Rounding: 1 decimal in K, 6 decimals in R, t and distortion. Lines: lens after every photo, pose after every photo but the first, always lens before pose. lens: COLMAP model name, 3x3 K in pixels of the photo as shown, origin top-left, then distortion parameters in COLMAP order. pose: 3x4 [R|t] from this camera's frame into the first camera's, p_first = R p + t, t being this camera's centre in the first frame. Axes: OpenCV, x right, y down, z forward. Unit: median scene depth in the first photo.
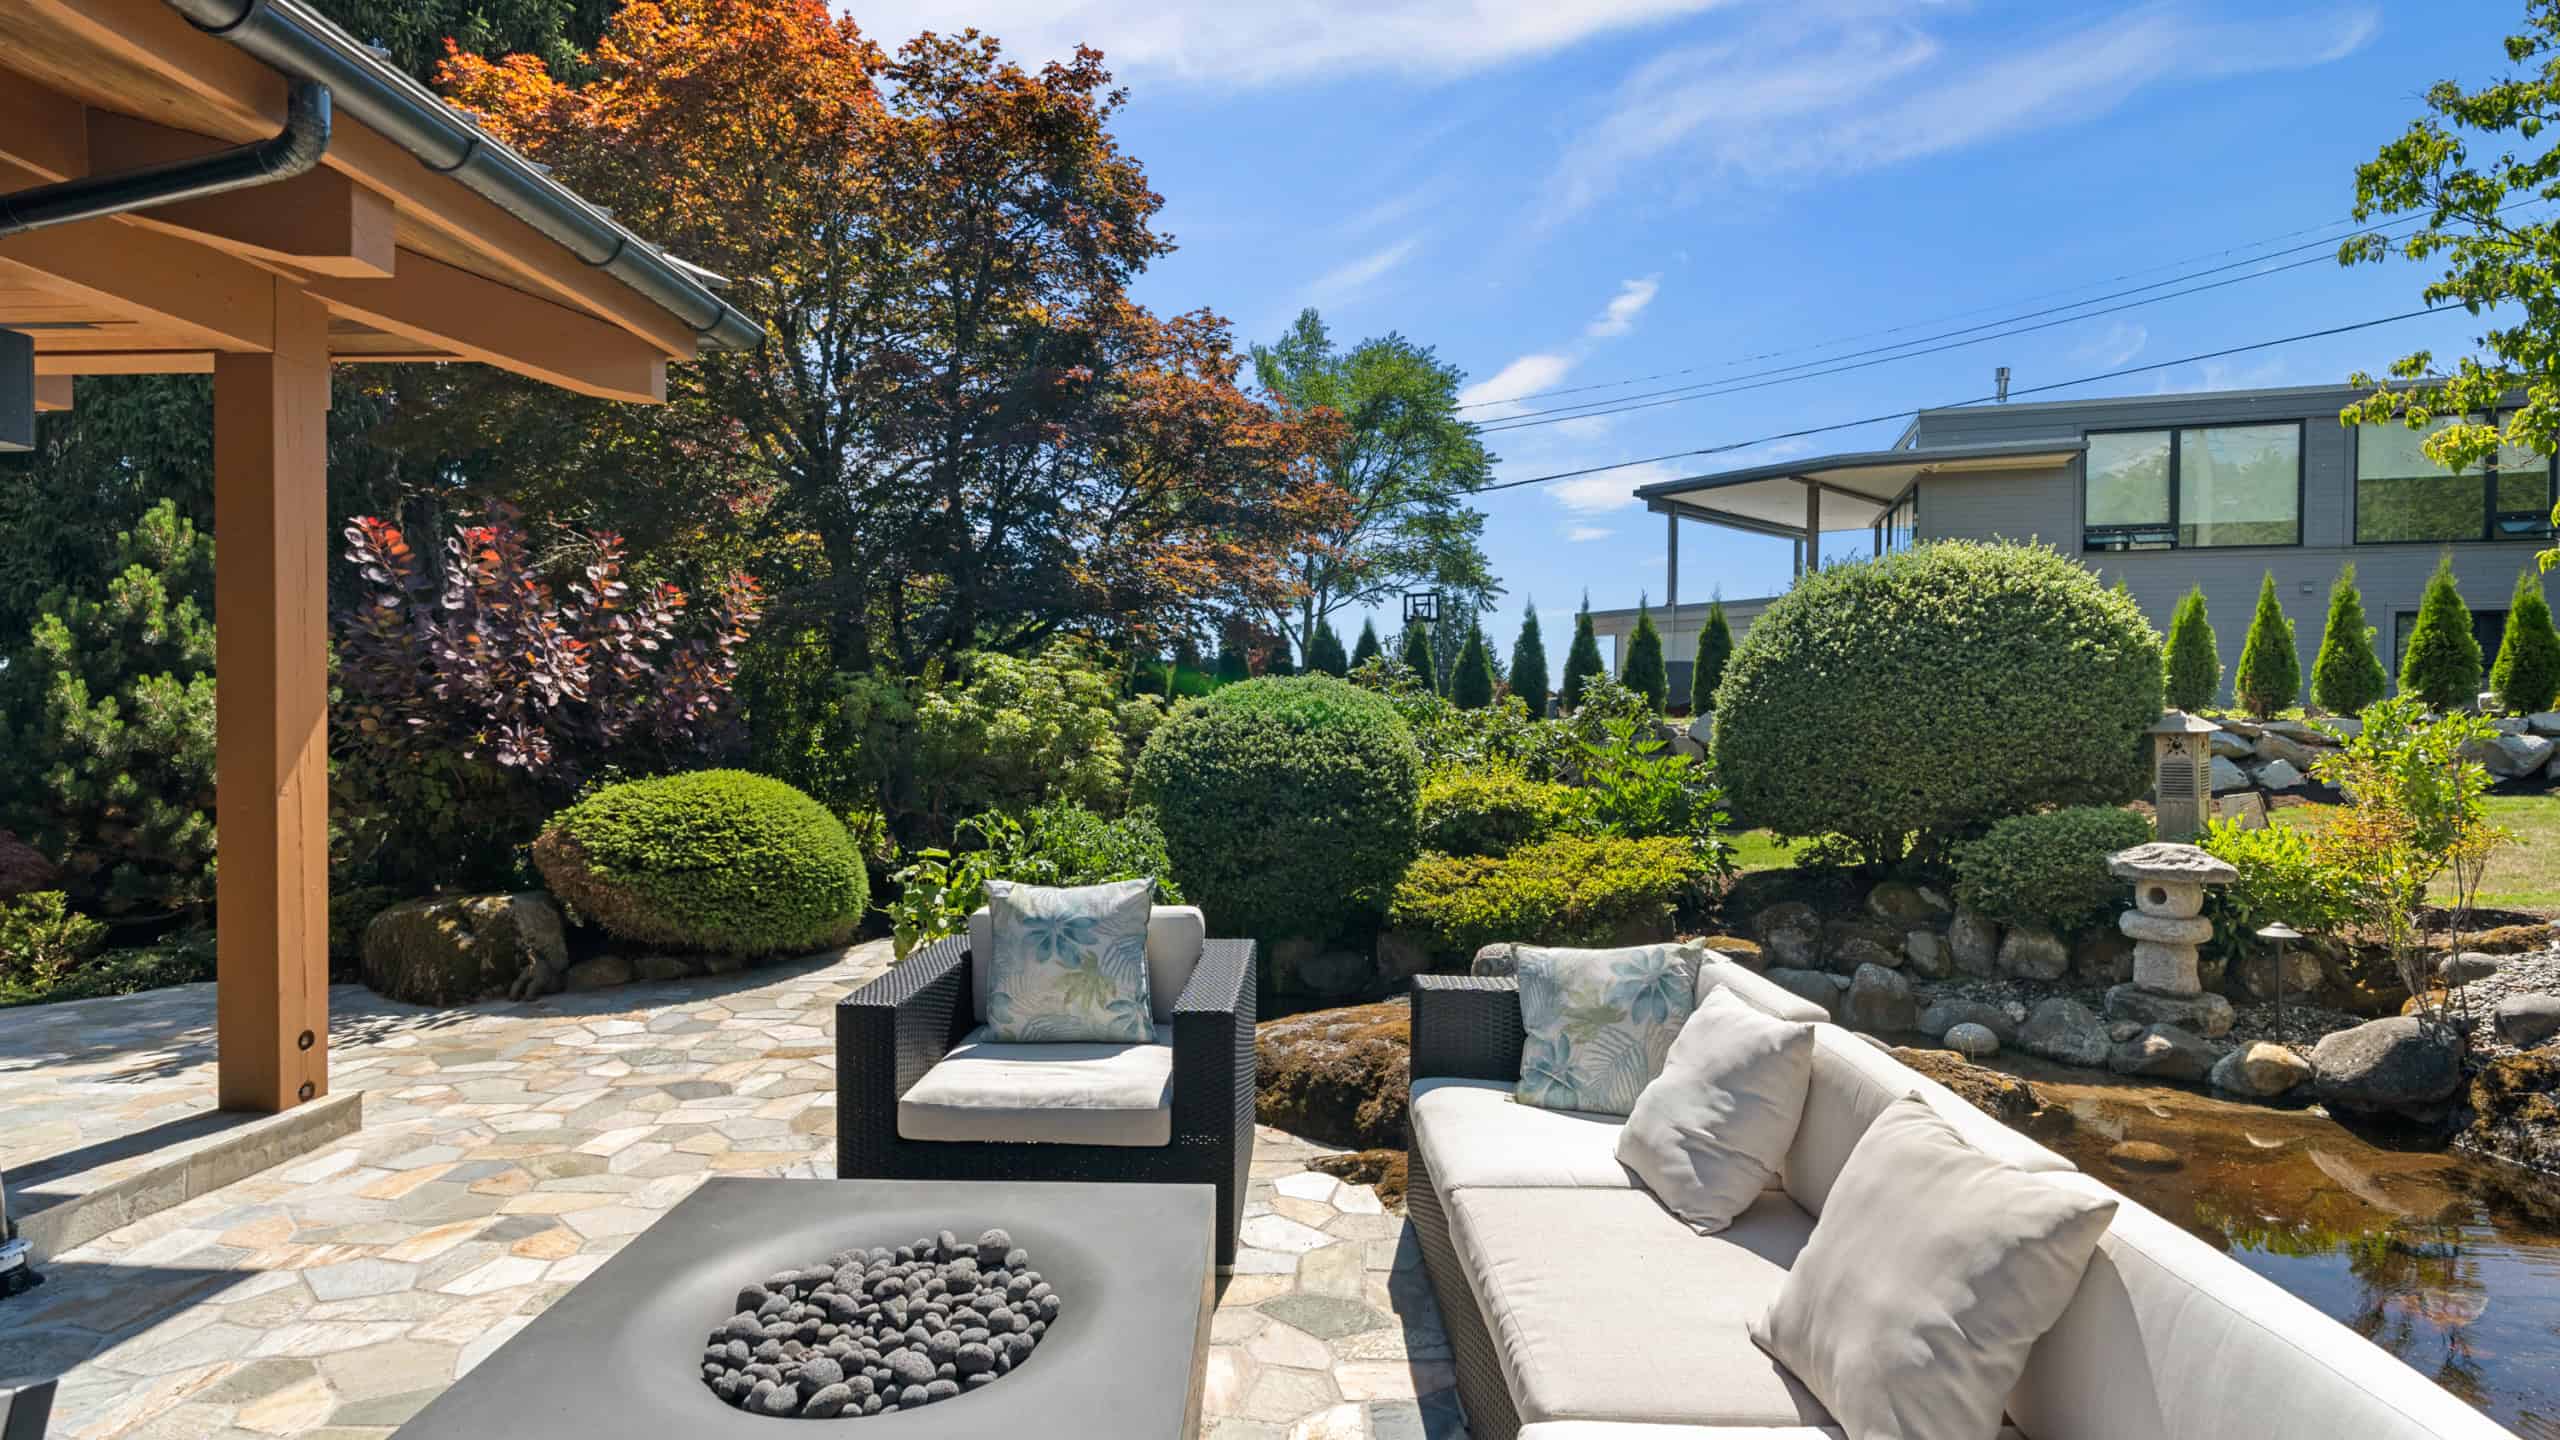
lens RADIAL K [[1225.5, 0, 1280.0], [0, 1225.5, 720.0], [0, 0, 1]] dist [0.002627, 0.000641]
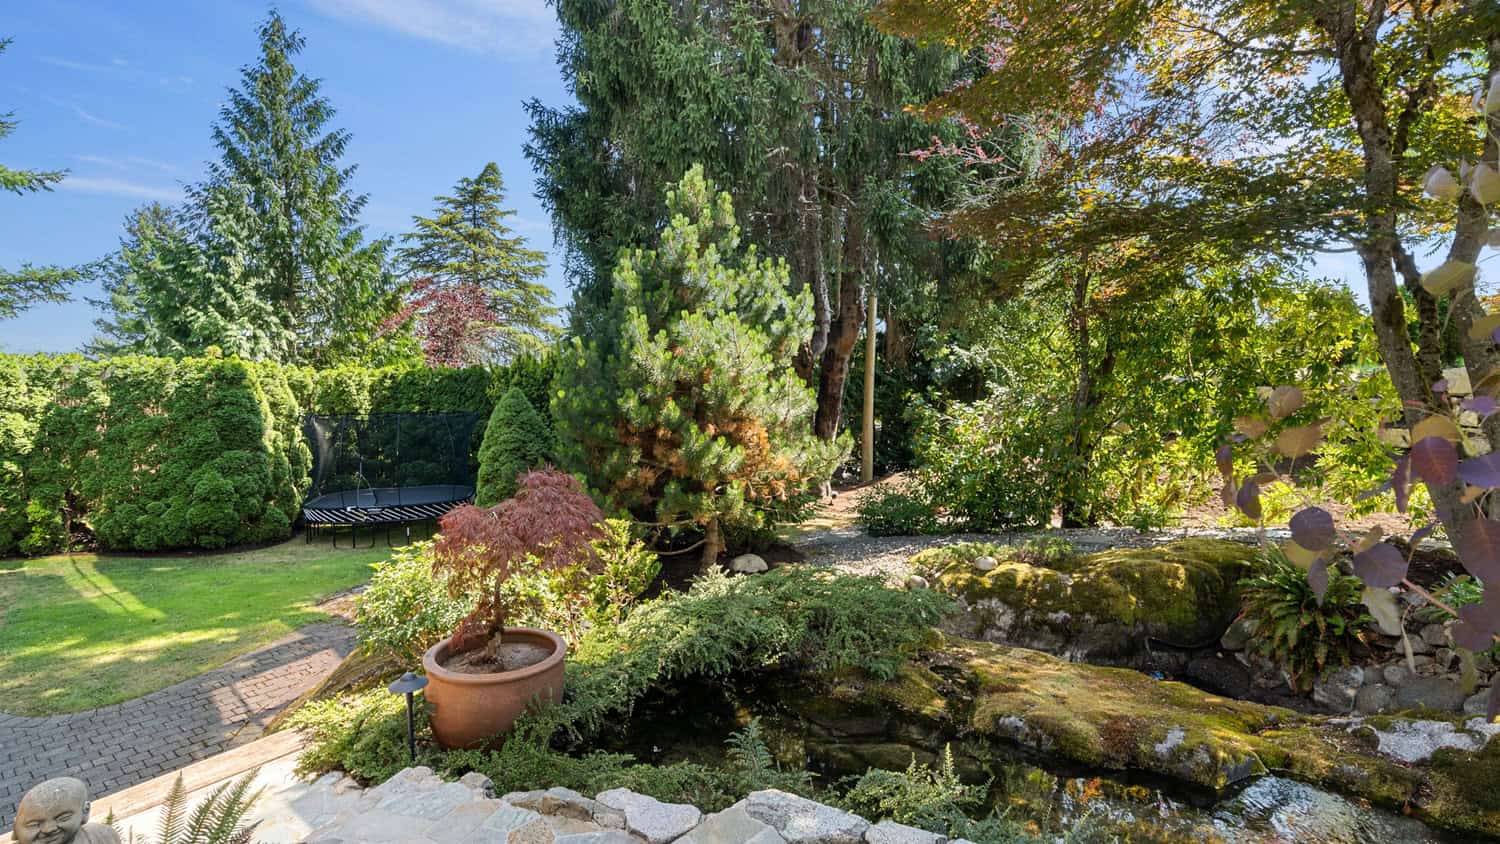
lens RADIAL K [[718.0, 0, 750.0], [0, 718.0, 422.0], [0, 0, 1]] dist [0.002627, 0.000641]
pose [[0.807919, 0.048889, -0.587262, -0.498280], [-0.014621, 0.997909, 0.062960, 0.021418], [0.589112, -0.042280, 0.806945, 0.515251]]
